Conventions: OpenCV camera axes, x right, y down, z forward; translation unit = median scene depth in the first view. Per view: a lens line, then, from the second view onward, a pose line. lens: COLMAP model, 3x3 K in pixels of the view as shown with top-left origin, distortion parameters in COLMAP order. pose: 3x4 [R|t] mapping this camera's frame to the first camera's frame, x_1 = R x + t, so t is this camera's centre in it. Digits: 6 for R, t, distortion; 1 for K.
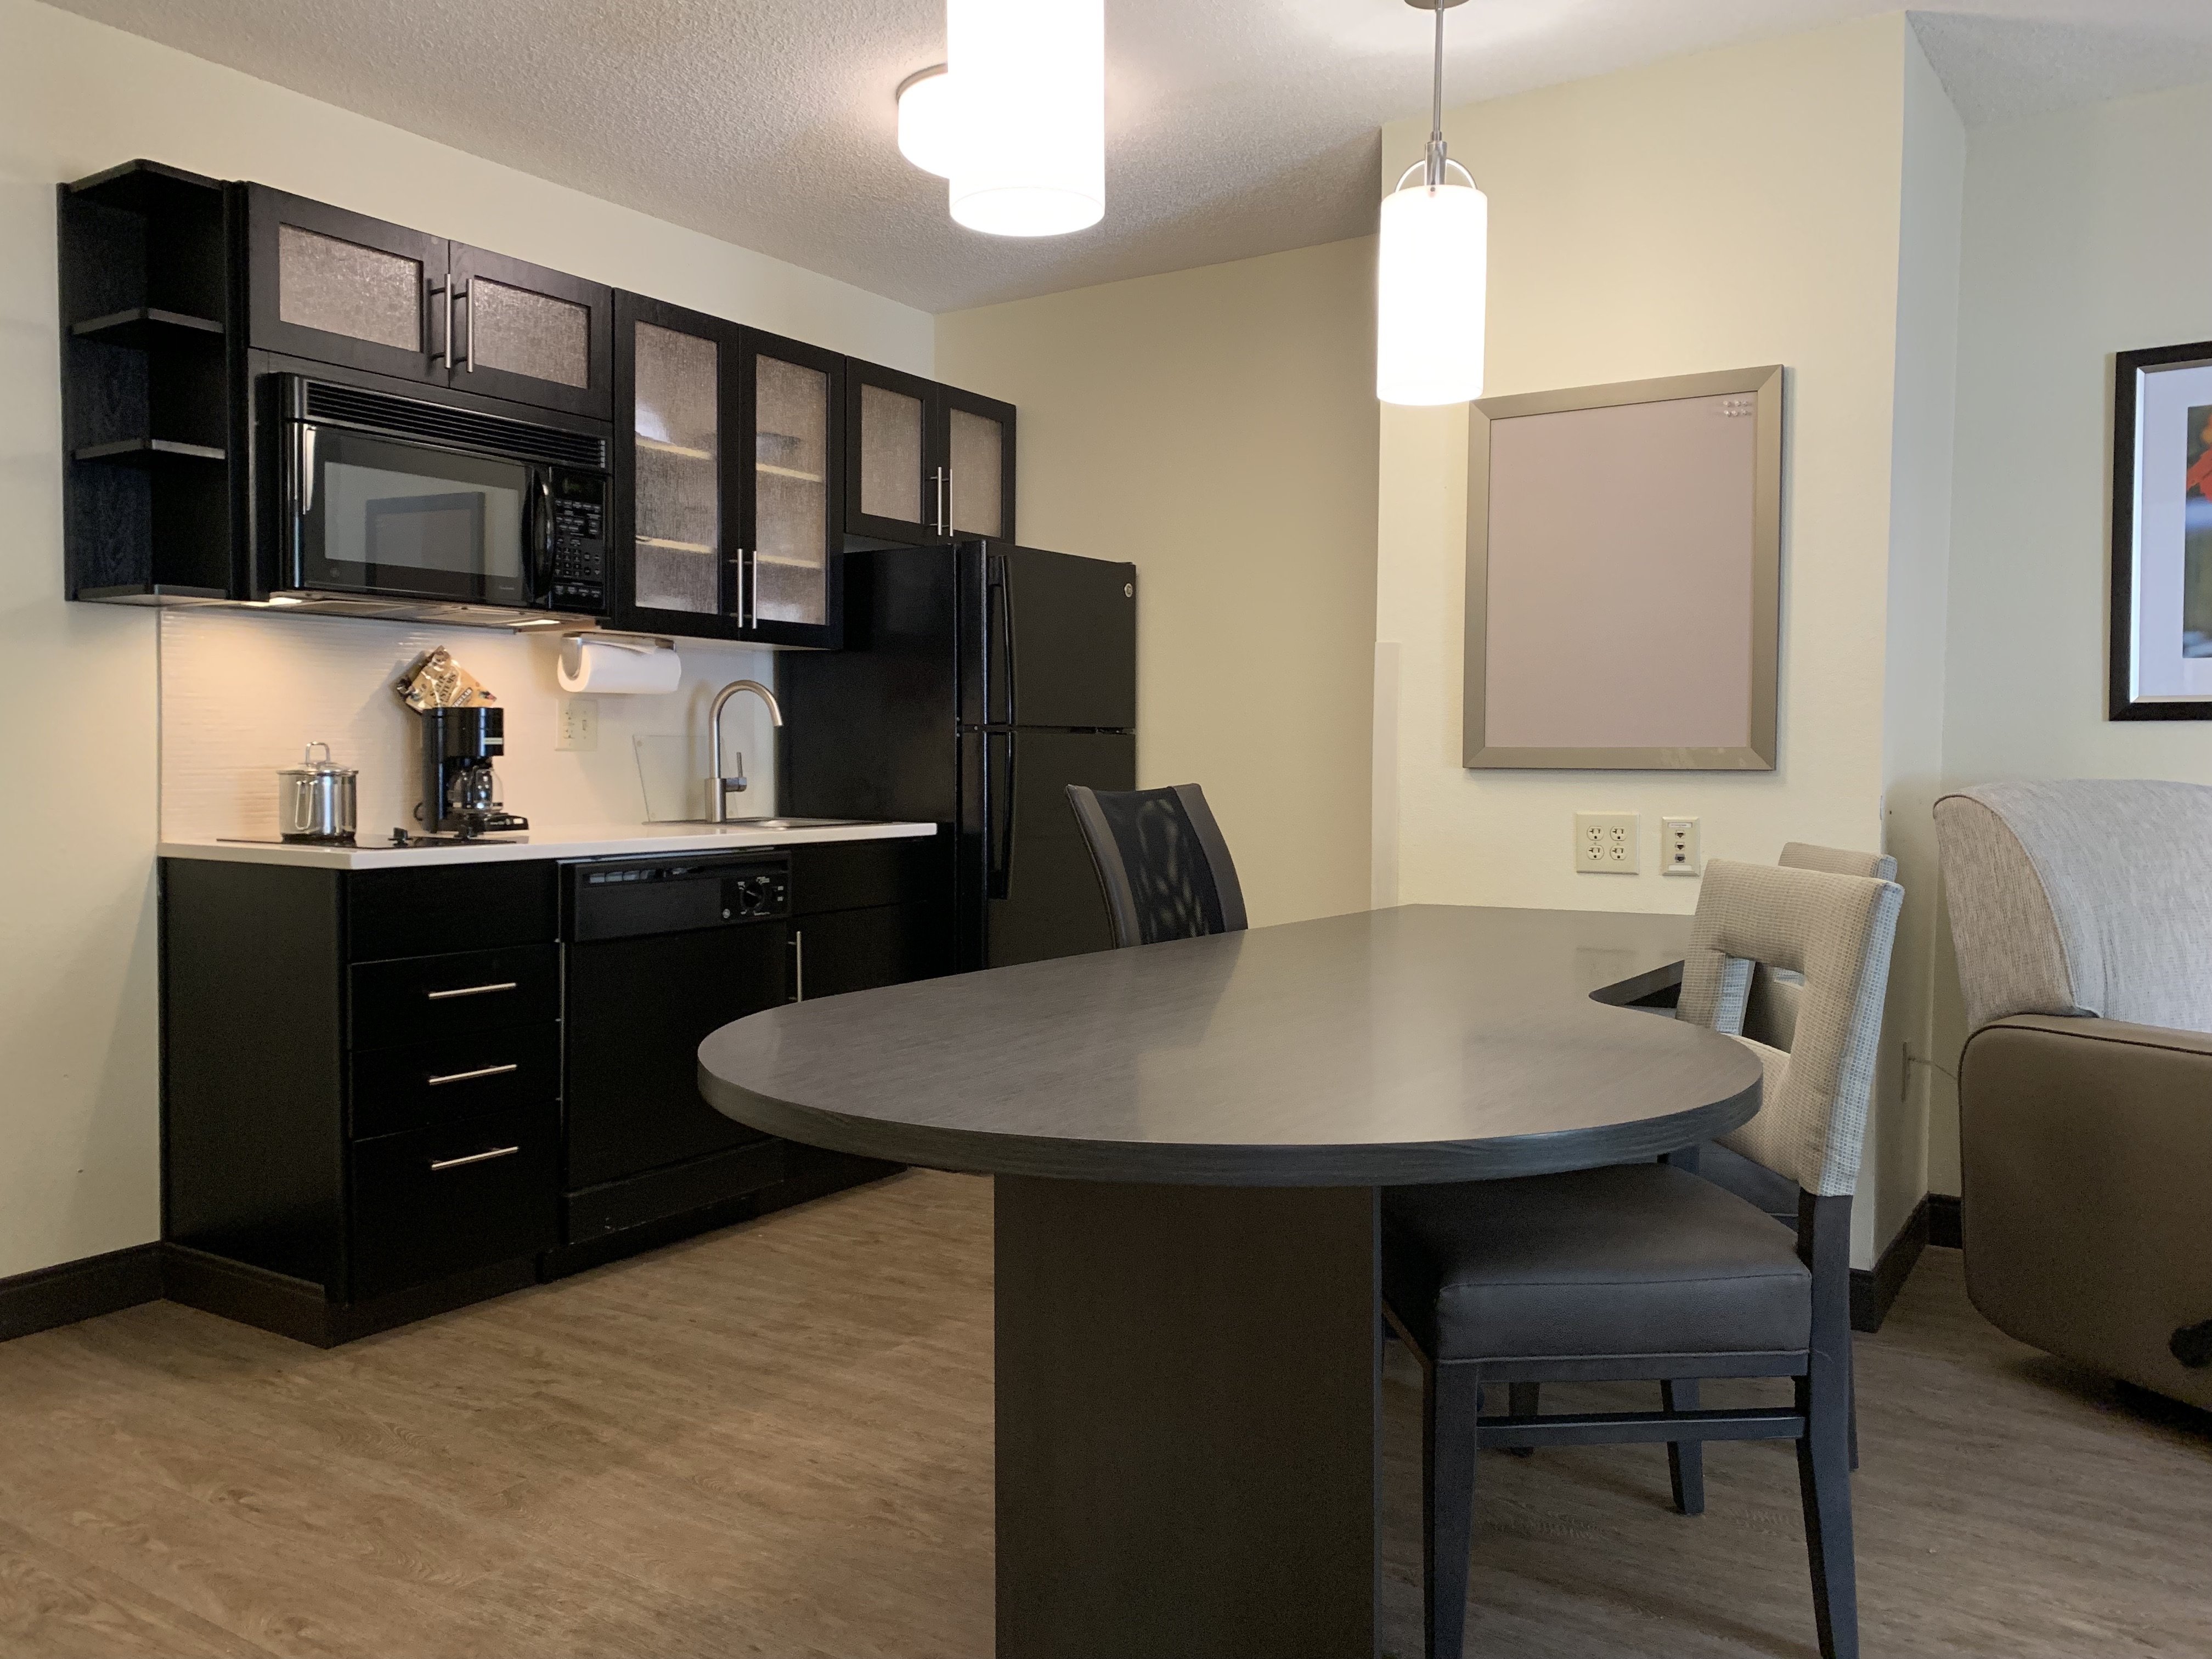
lens RADIAL K [[1673.4, 0, 1106.0], [0, 1673.4, 829.5], [0, 0, 1]] dist [0.000090, 0.000559]
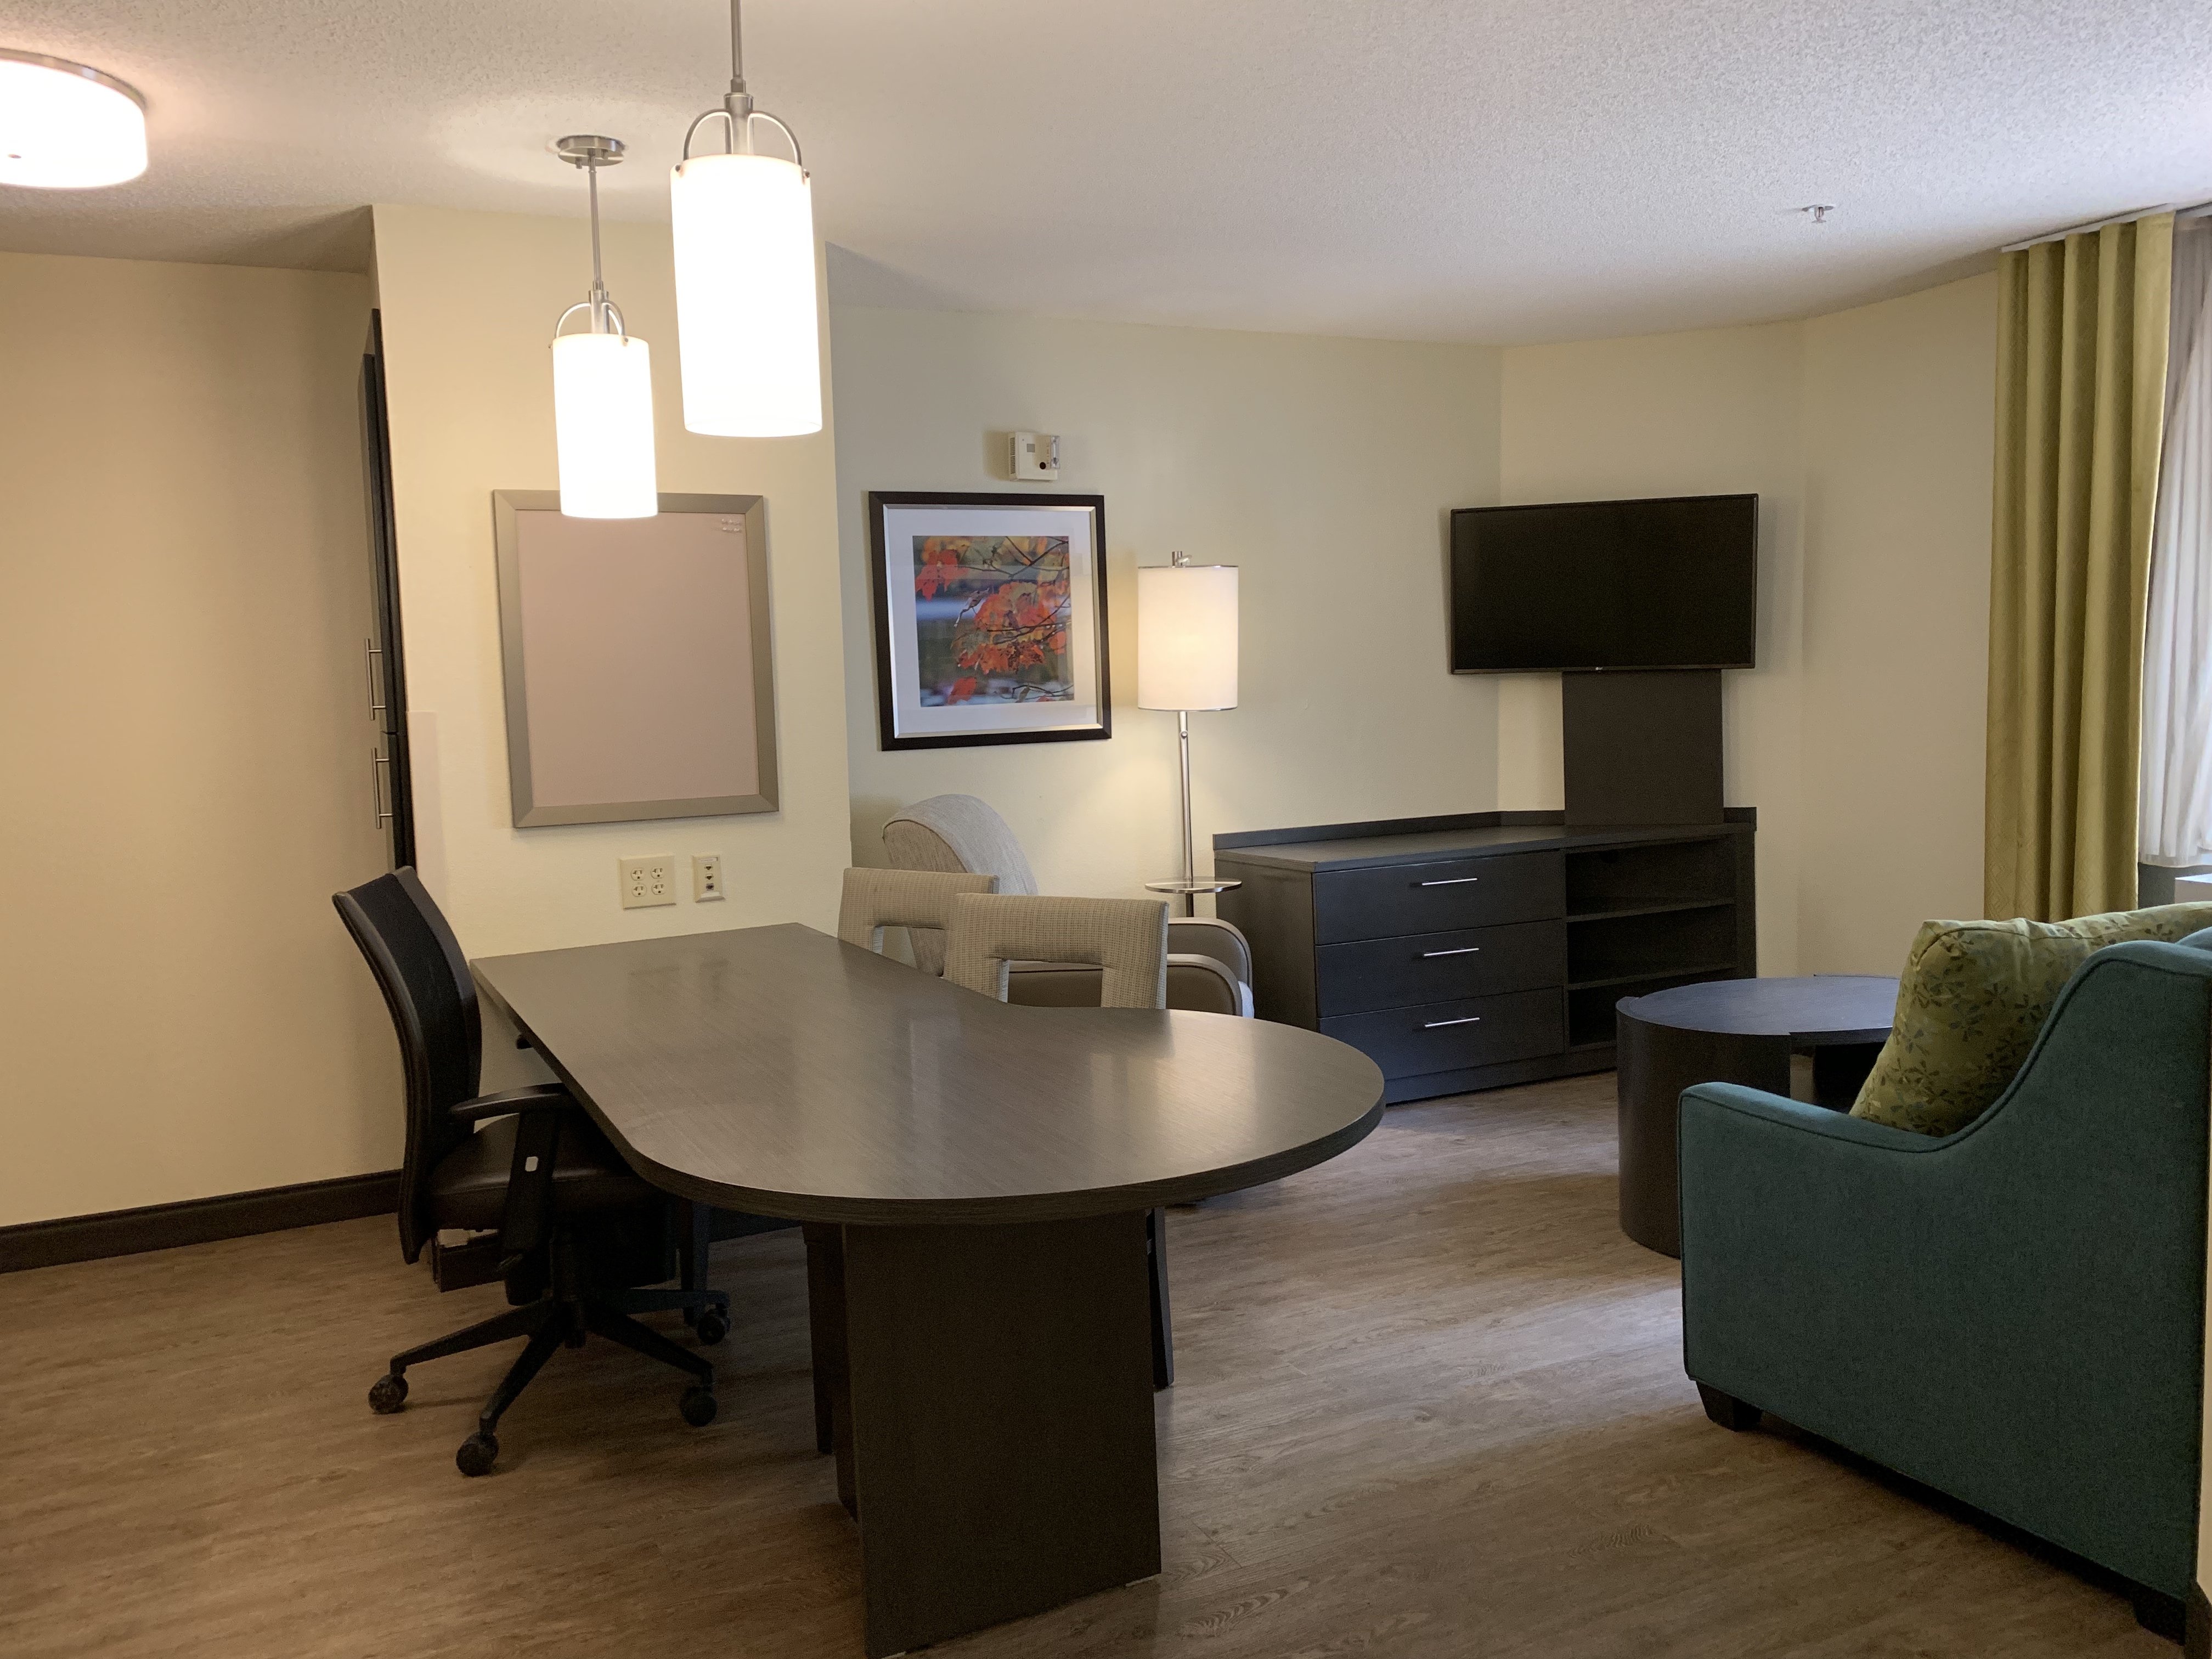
lens RADIAL K [[1655.2, 0, 1106.0], [0, 1655.2, 829.5], [0, 0, 1]] dist [-0.006363, -0.006796]
pose [[0.506304, -0.096875, 0.856896, -0.535612], [0.070719, 0.994987, 0.070702, -0.088211], [-0.859450, 0.024802, 0.510617, 0.125867]]
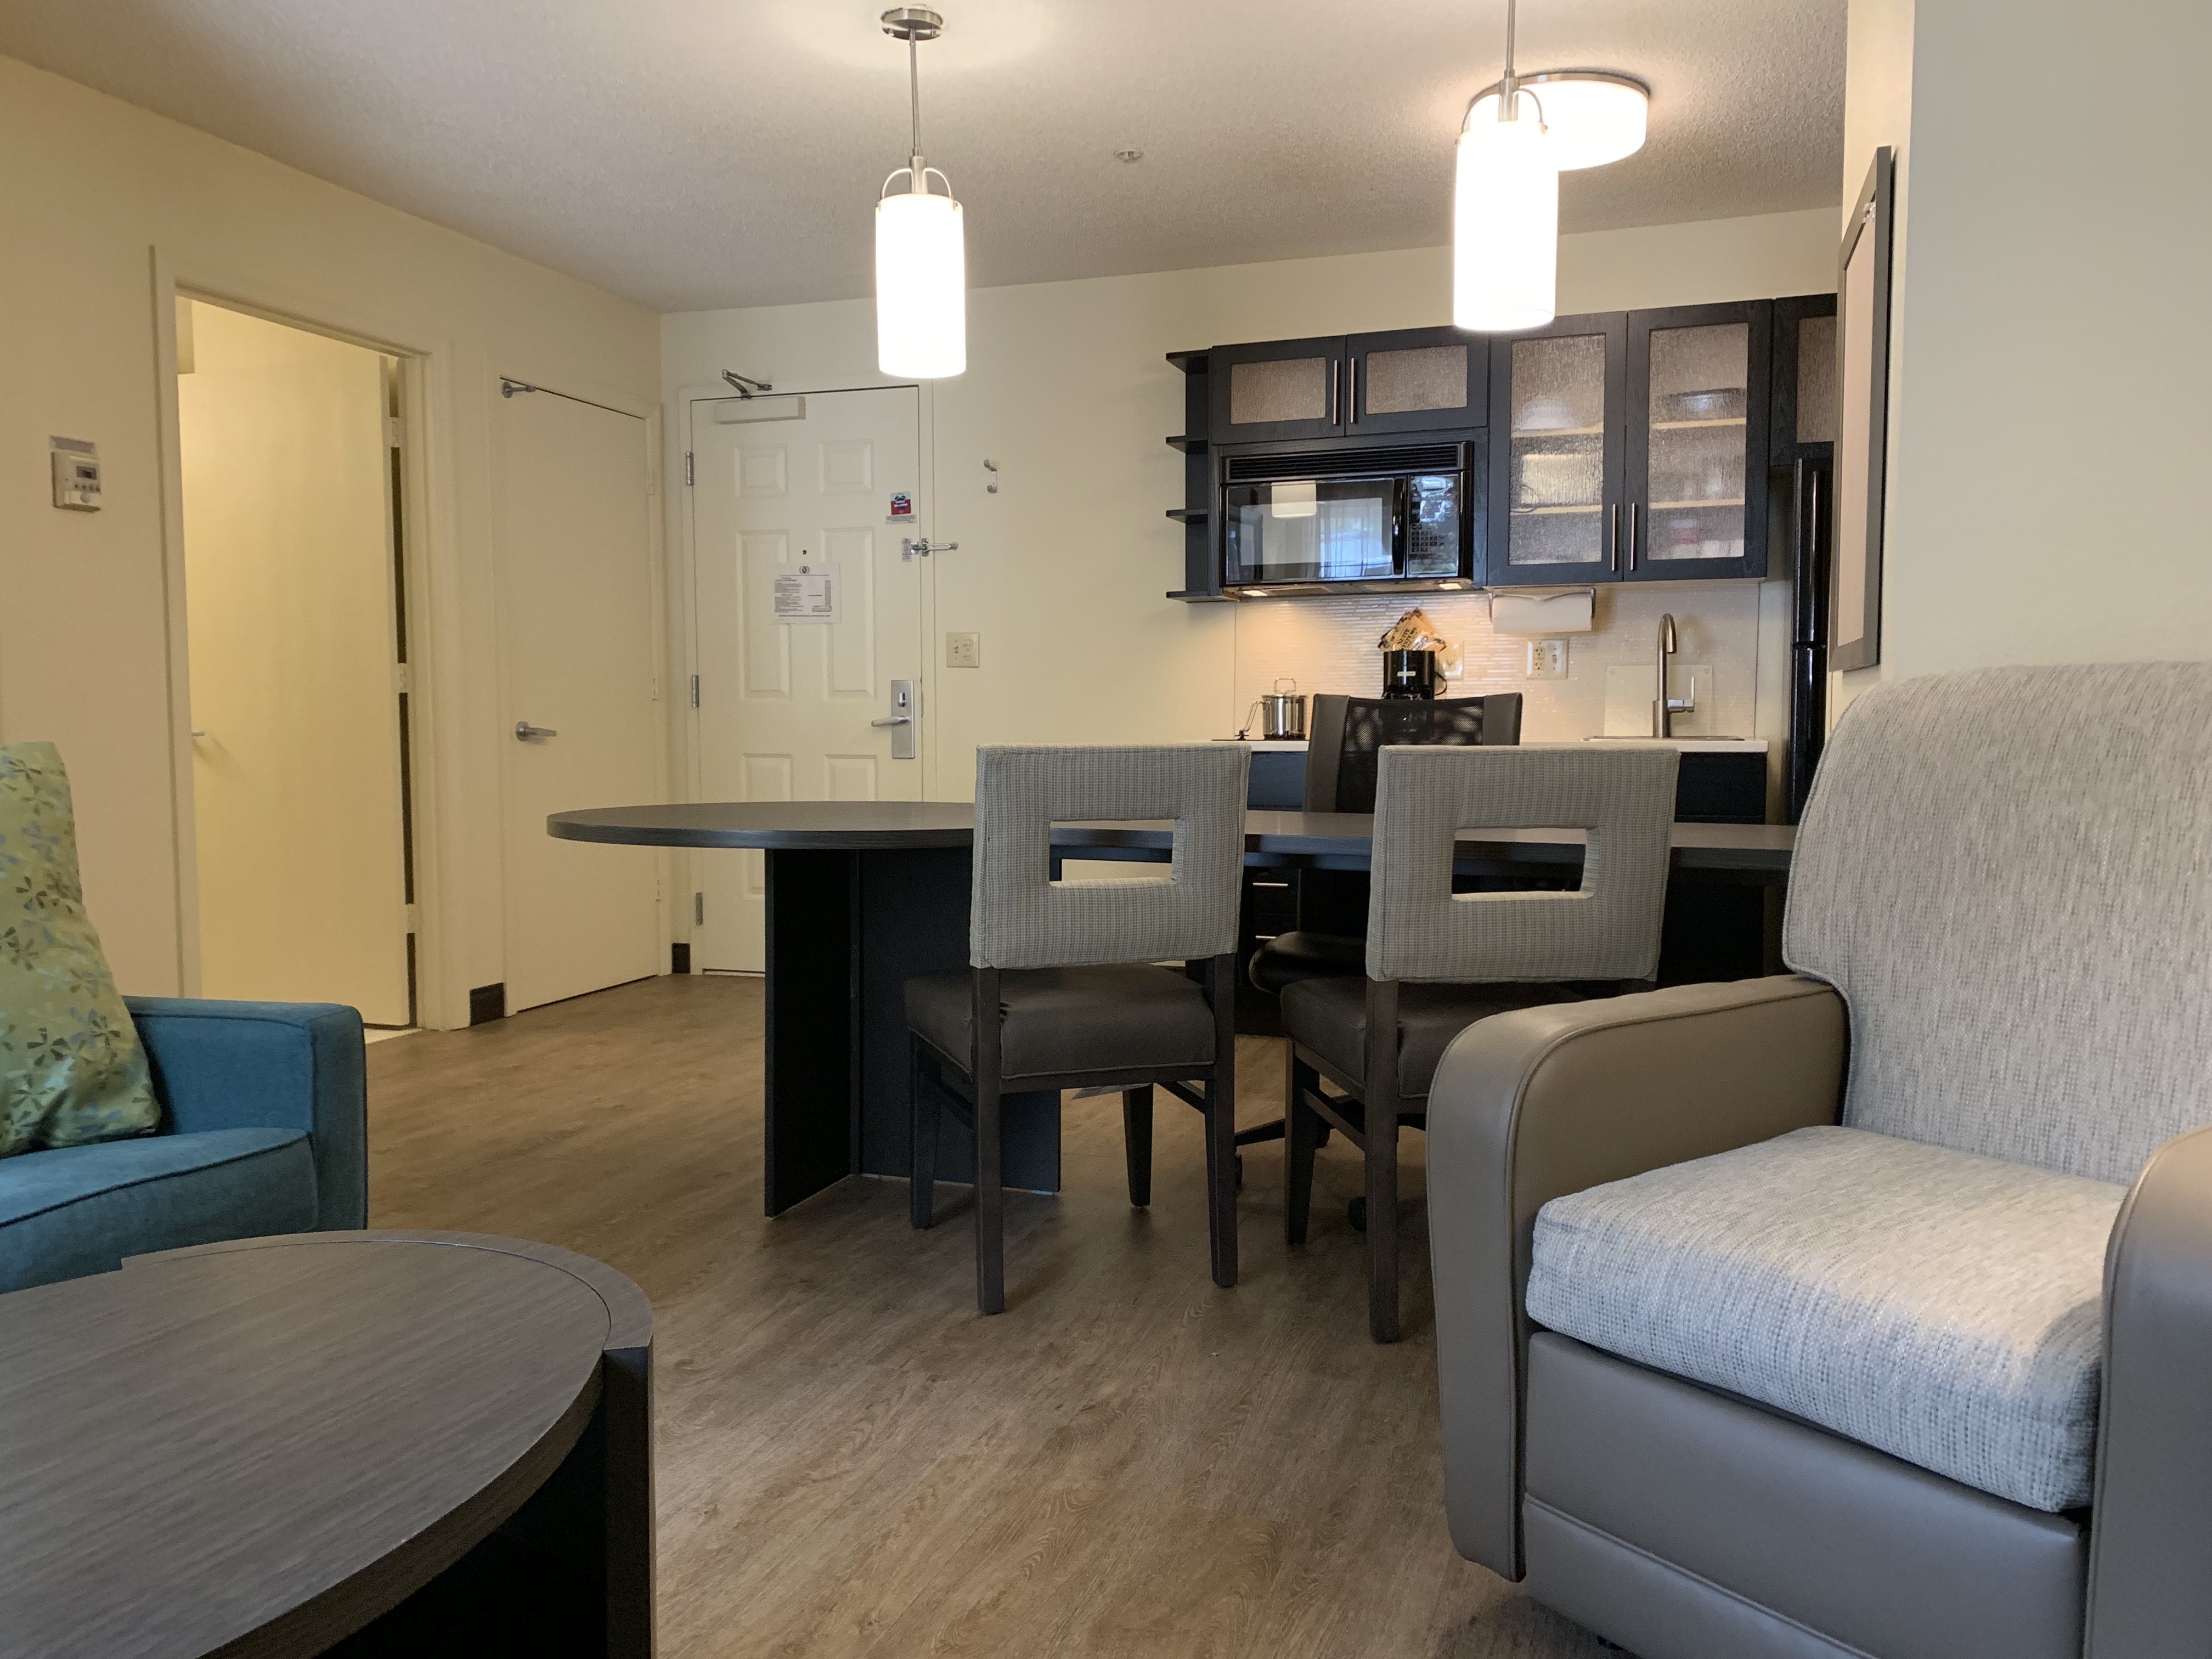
lens RADIAL K [[1673.4, 0, 1106.0], [0, 1673.4, 829.5], [0, 0, 1]] dist [0.000090, 0.000559]
pose [[0.271688, 0.067216, -0.960035, 1.046665], [-0.038194, 0.997525, 0.059032, 0.005118], [0.961627, 0.020629, 0.273583, 0.410611]]
